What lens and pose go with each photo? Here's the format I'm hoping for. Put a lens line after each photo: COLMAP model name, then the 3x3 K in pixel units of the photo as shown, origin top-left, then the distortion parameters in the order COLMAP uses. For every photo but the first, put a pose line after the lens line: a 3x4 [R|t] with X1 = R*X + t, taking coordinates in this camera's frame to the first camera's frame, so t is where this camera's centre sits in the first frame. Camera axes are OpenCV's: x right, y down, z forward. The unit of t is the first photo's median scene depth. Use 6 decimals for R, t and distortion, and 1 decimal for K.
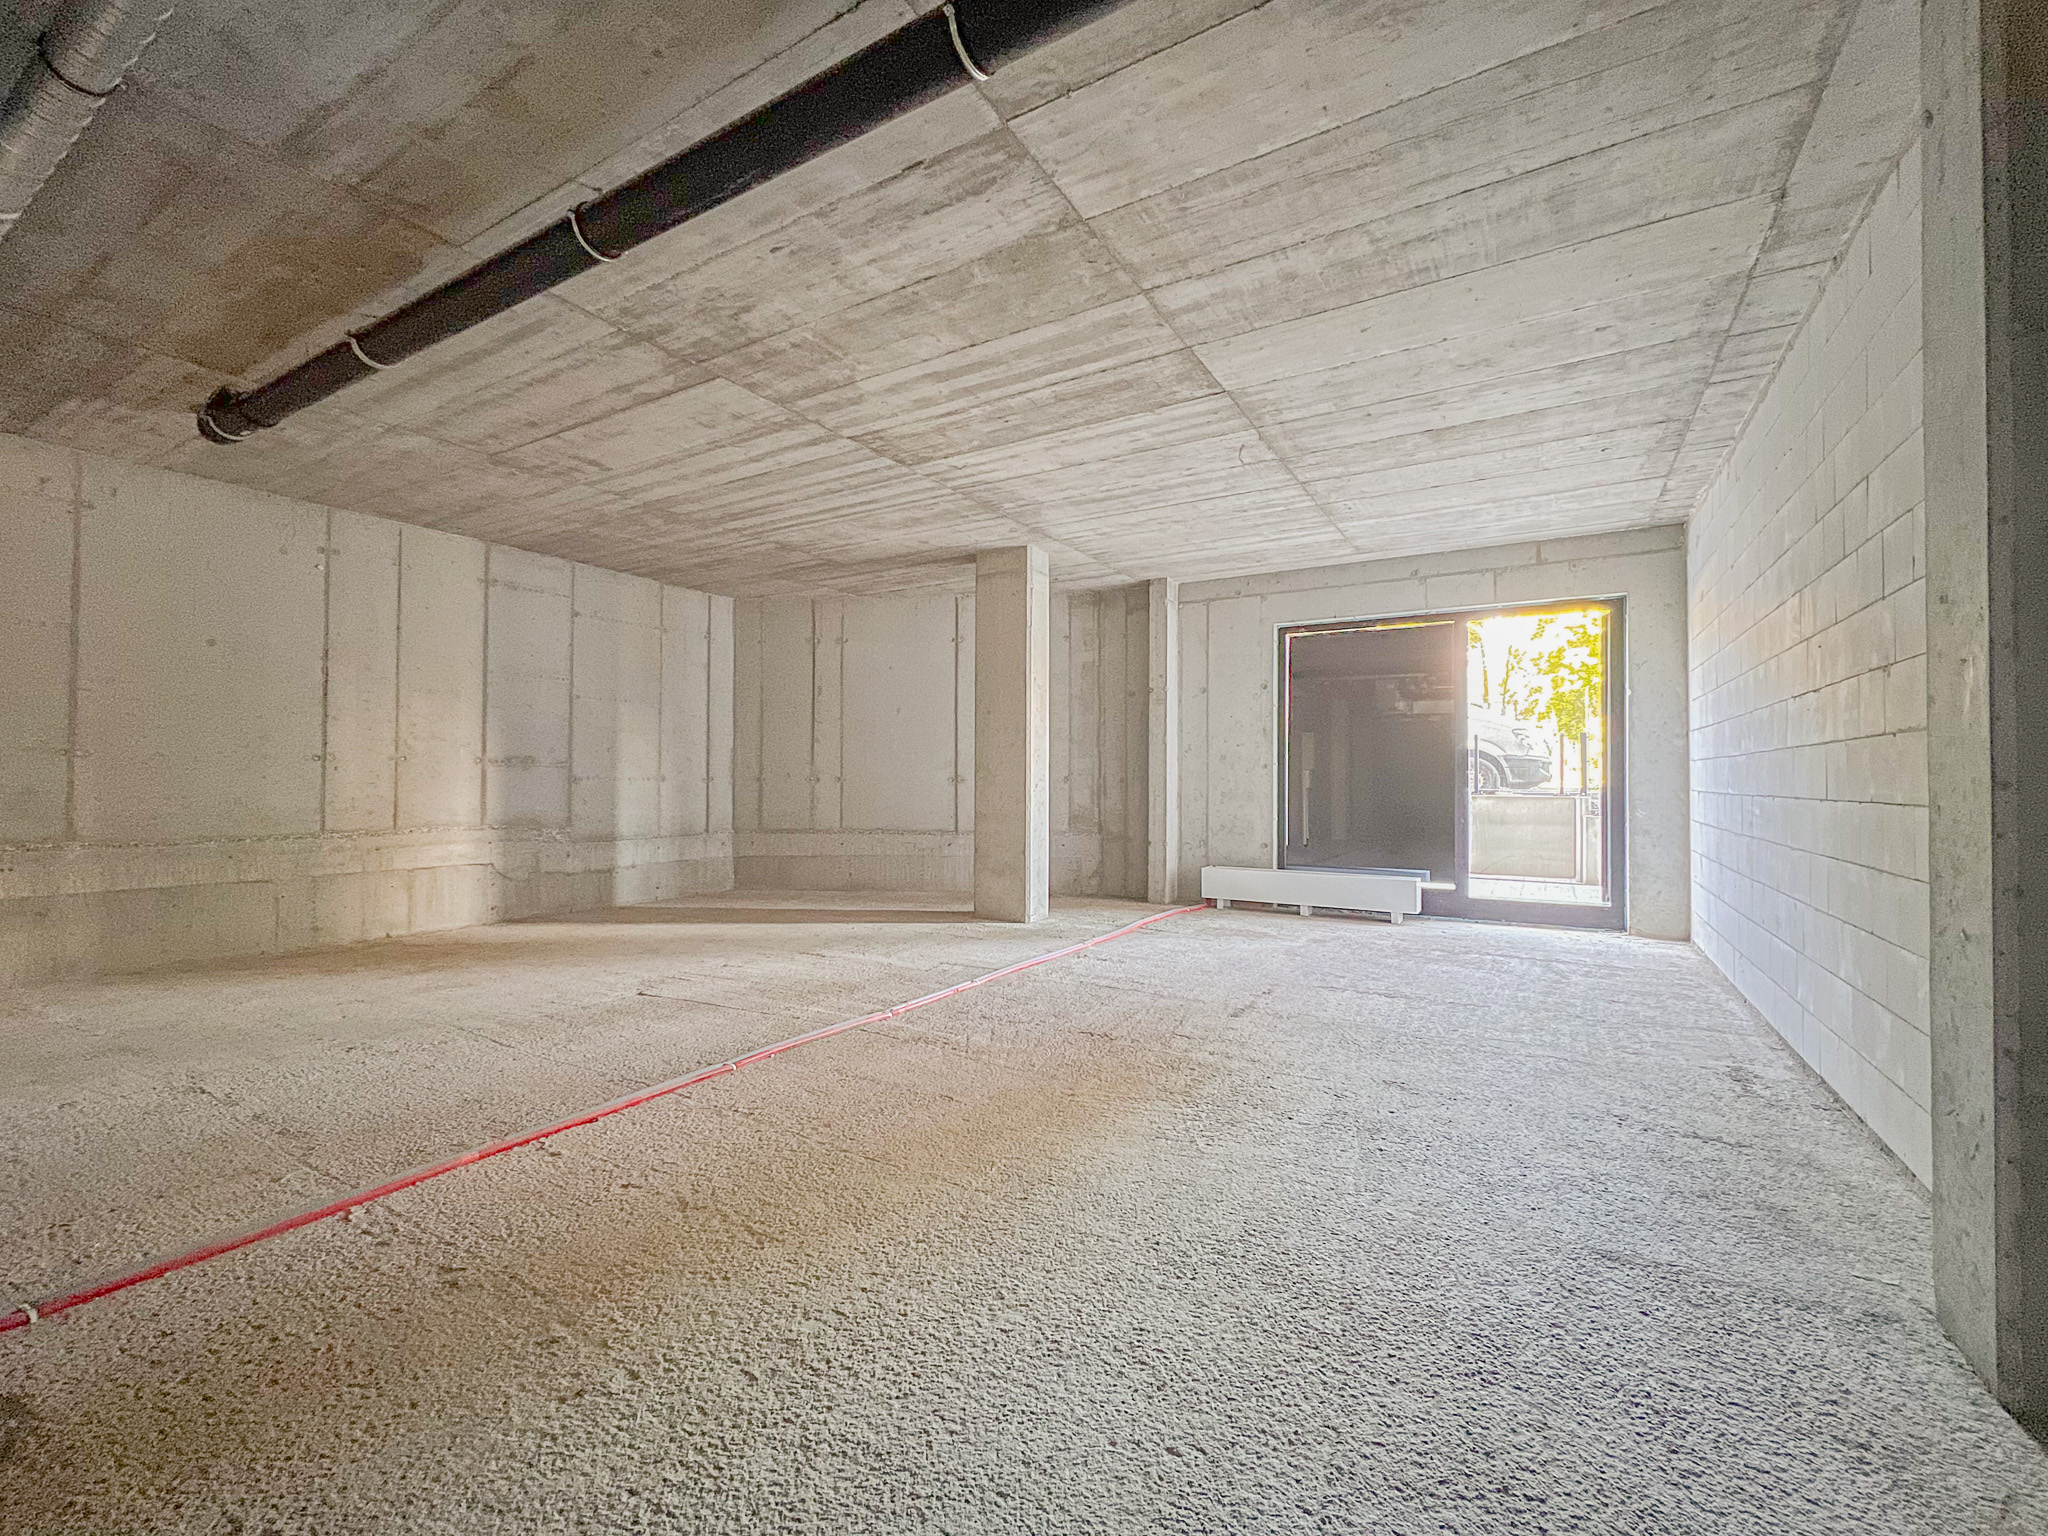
lens RADIAL K [[842.4, 0, 1027.6], [0, 842.4, 769.8], [0, 0, 1]] dist [0.000671, -0.000043]
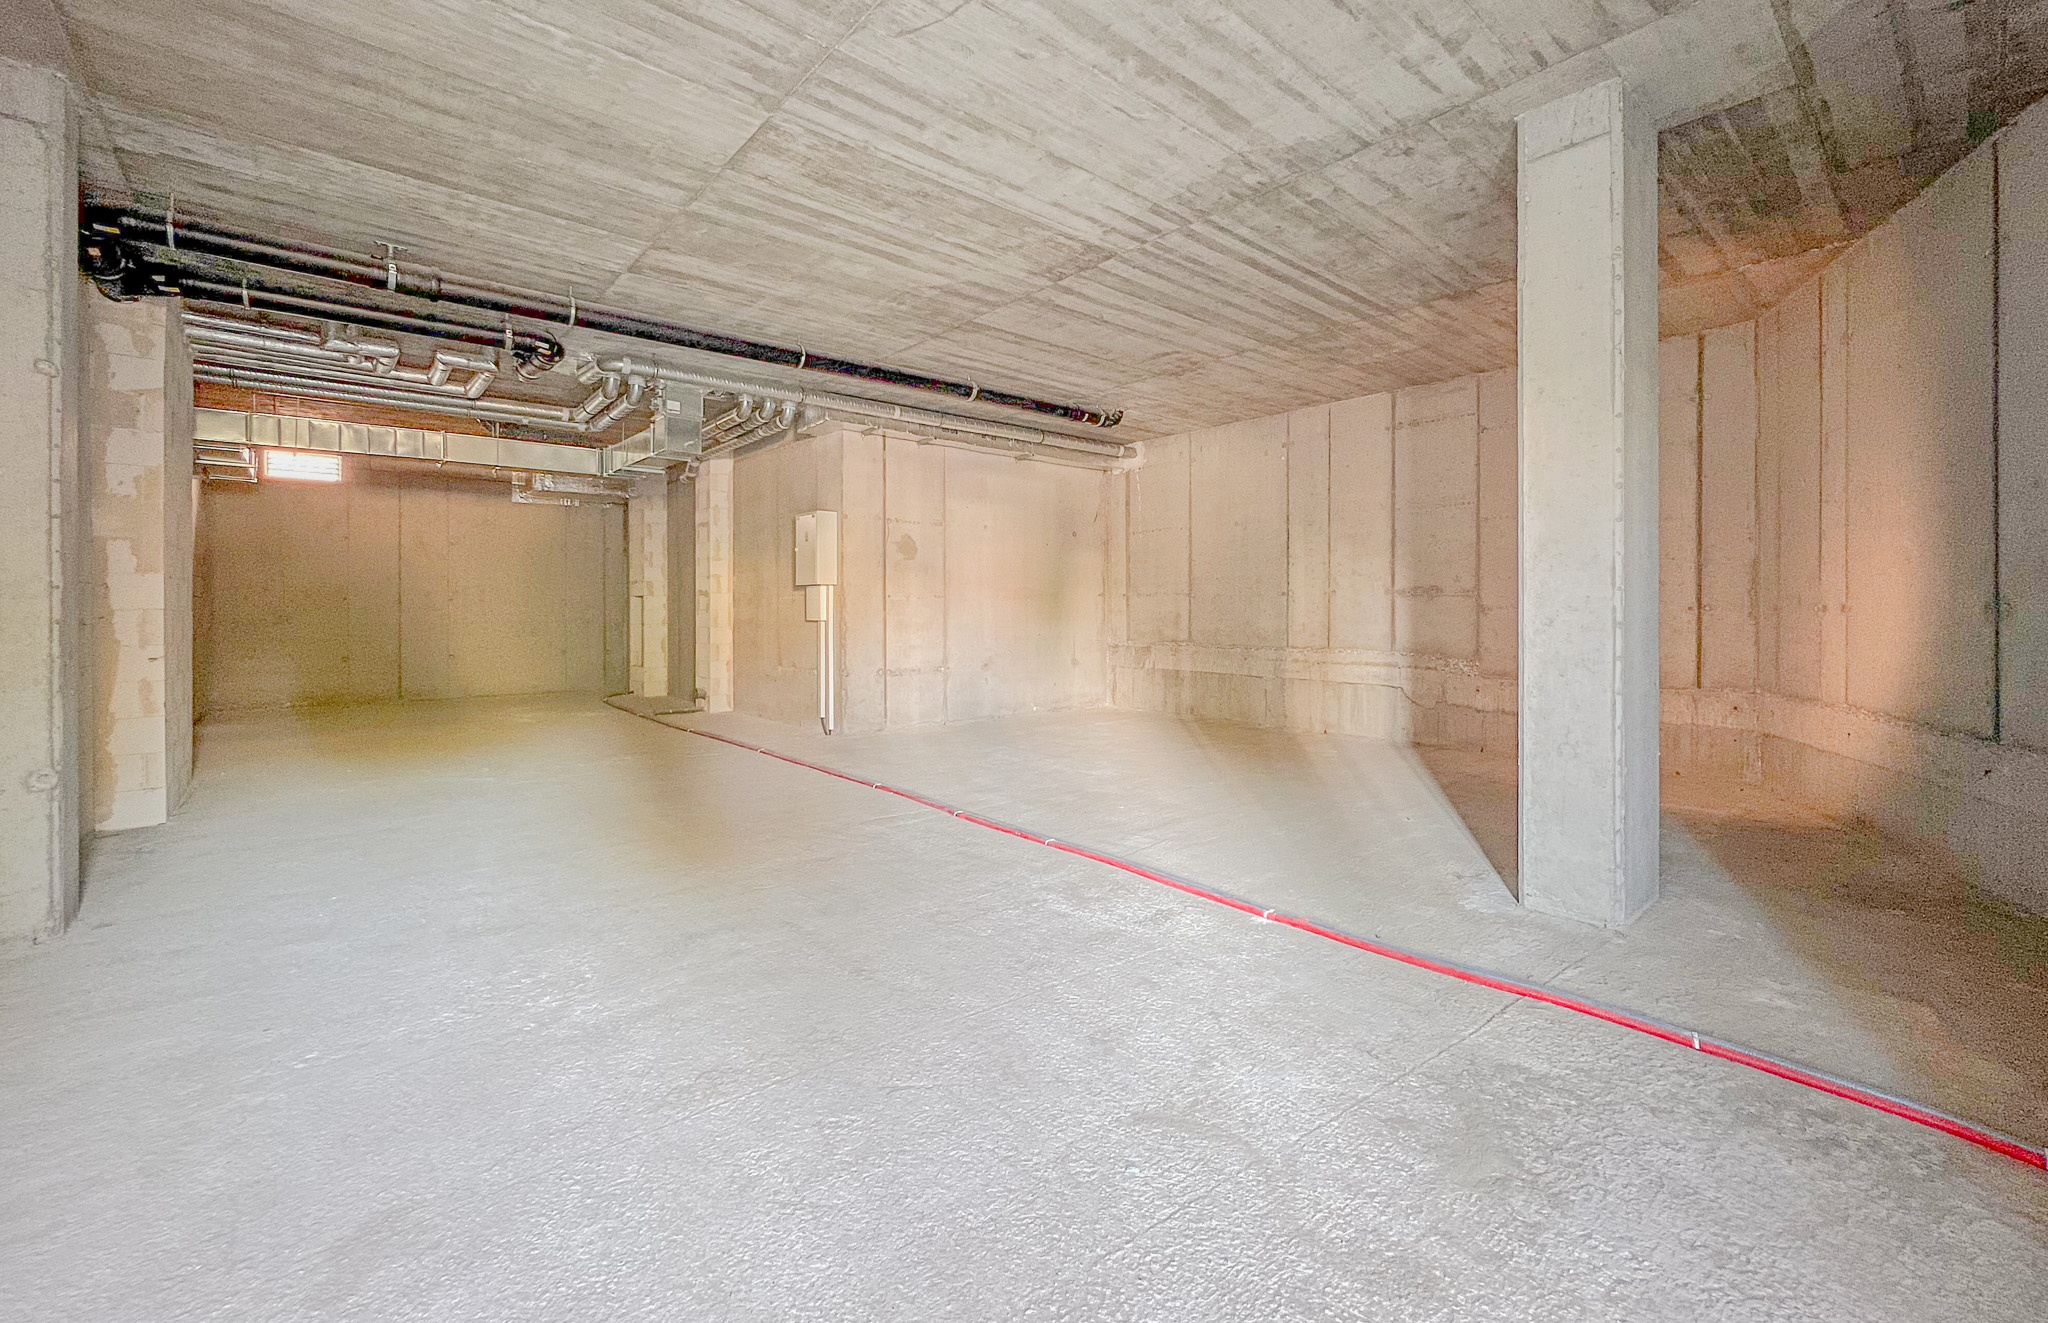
lens RADIAL K [[833.9, 0, 1003.1], [0, 833.9, 610.4], [0, 0, 1]] dist [-0.000283, 0.000005]
pose [[-0.325151, -0.001183, -0.945661, 0.546196], [0.011161, 0.999925, -0.005088, 0.012859], [0.945596, -0.012209, -0.325113, 0.880848]]
